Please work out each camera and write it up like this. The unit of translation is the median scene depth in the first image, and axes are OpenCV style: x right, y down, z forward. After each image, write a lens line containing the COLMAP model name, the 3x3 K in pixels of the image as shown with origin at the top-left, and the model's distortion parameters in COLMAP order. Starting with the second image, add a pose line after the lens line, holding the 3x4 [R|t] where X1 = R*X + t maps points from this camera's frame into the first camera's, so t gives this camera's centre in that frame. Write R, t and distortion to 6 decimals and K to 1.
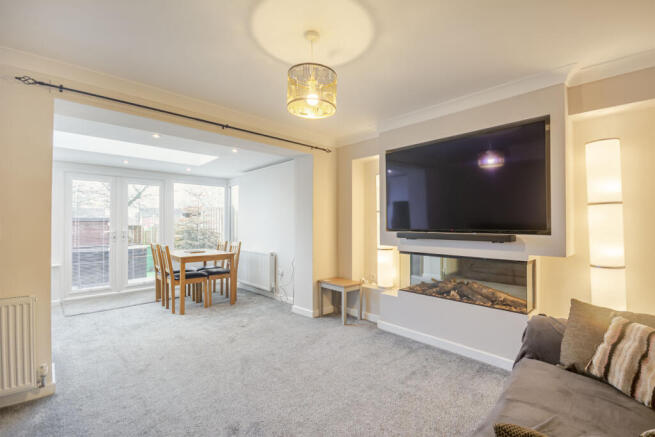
lens RADIAL K [[296.8, 0, 332.6], [0, 296.8, 224.5], [0, 0, 1]] dist [-0.000062, -0.000650]
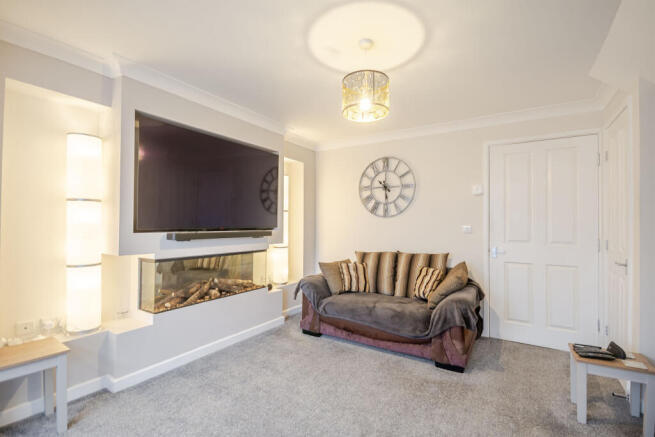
lens RADIAL K [[296.8, 0, 331.6], [0, 296.8, 219.5], [0, 0, 1]] dist [-0.000062, -0.000650]
pose [[-0.253468, 0.021368, 0.967108, -0.629428], [-0.002189, 0.999741, -0.022662, 0.008960], [-0.967341, -0.007861, -0.253355, 0.830439]]
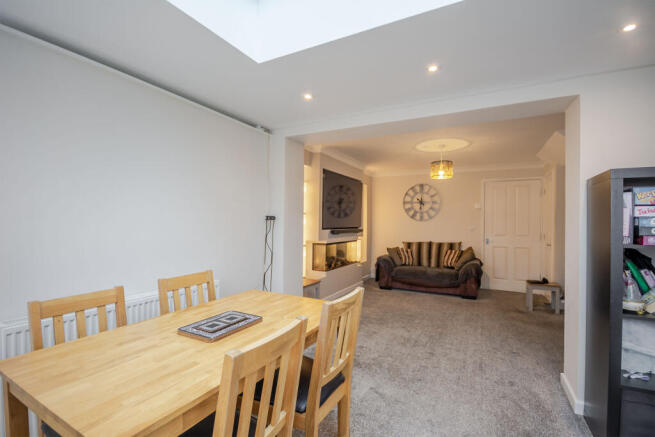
lens RADIAL K [[296.8, 0, 326.7], [0, 296.8, 221.0], [0, 0, 1]] dist [-0.000062, -0.000650]
pose [[-0.334871, 0.008946, 0.942222, -1.198999], [-0.006384, 0.999910, -0.011762, -0.000307], [-0.942242, -0.009954, -0.334784, 1.605924]]
